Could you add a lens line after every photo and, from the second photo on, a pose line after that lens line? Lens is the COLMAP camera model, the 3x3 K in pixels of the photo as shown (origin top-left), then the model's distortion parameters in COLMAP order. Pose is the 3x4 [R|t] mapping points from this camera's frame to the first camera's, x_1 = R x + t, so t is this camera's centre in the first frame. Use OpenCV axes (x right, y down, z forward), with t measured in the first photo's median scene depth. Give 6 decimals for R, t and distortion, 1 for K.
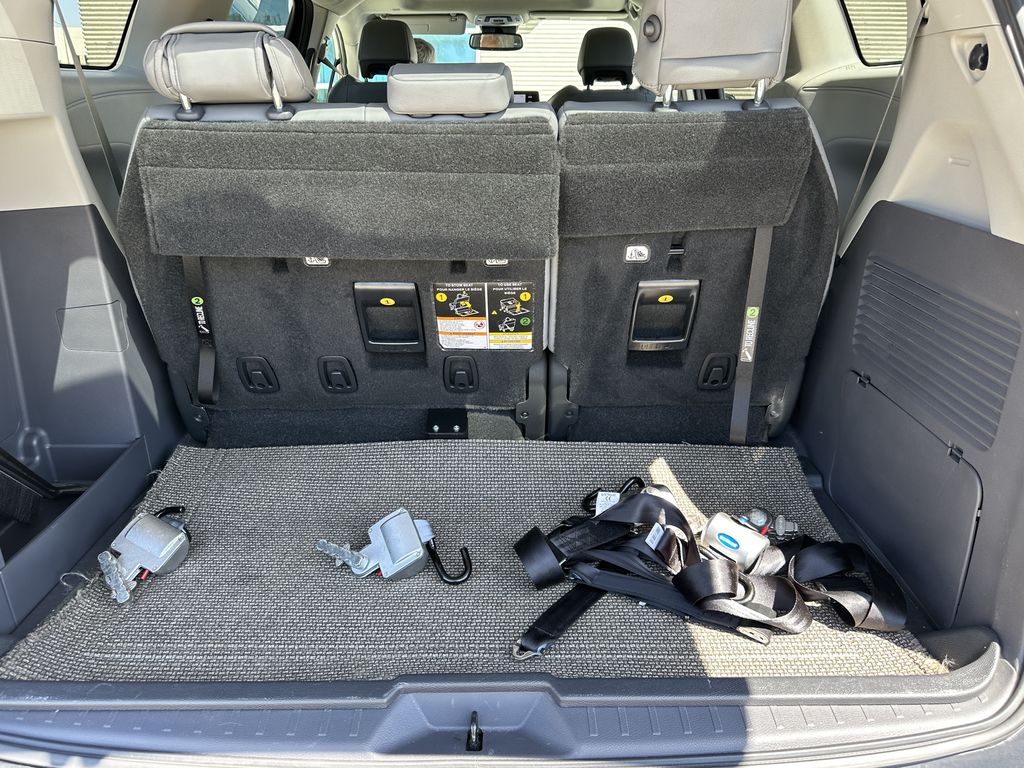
lens RADIAL K [[727.0, 0, 492.3], [0, 727.0, 383.6], [0, 0, 1]] dist [0.074170, -0.003856]
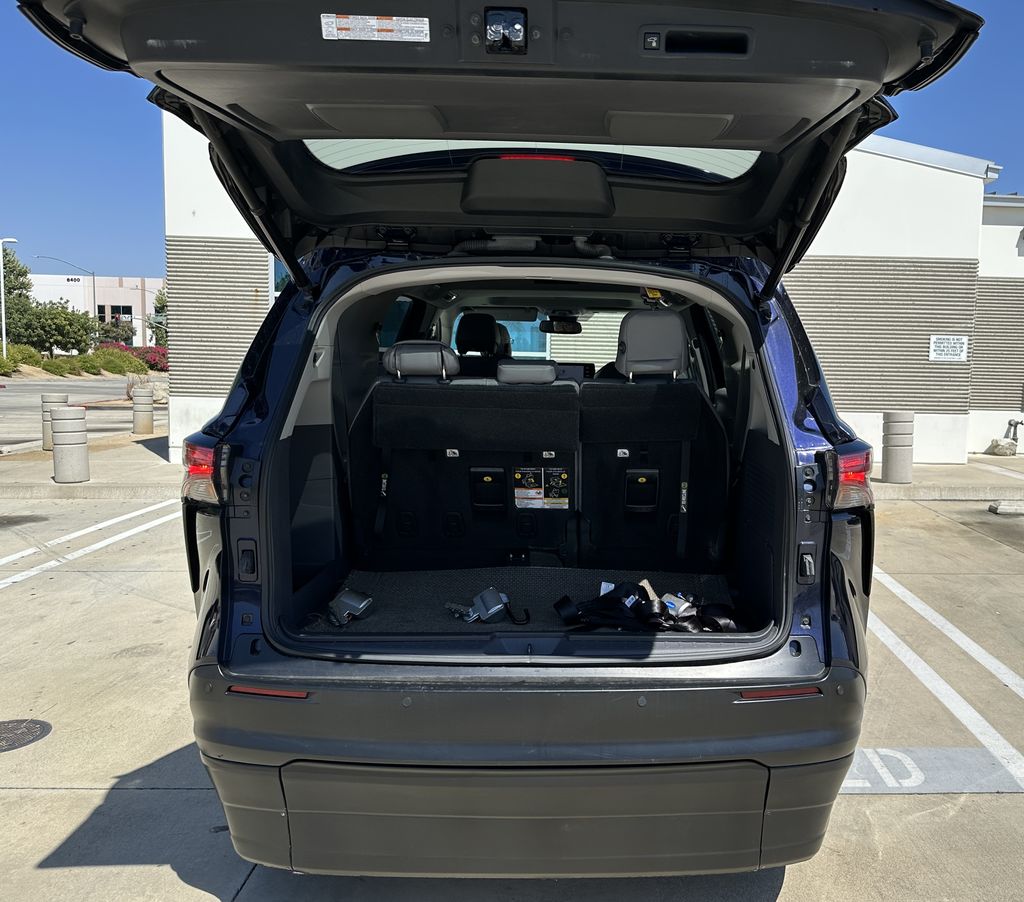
lens RADIAL K [[903.9, 0, 512.5], [0, 903.9, 477.7], [0, 0, 1]] dist [0.068275, 0.010084]
pose [[0.998129, 0.027392, -0.054662, 0.038790], [-0.039584, 0.970879, -0.236276, 0.414142], [0.046598, 0.237998, 0.970147, -1.173331]]
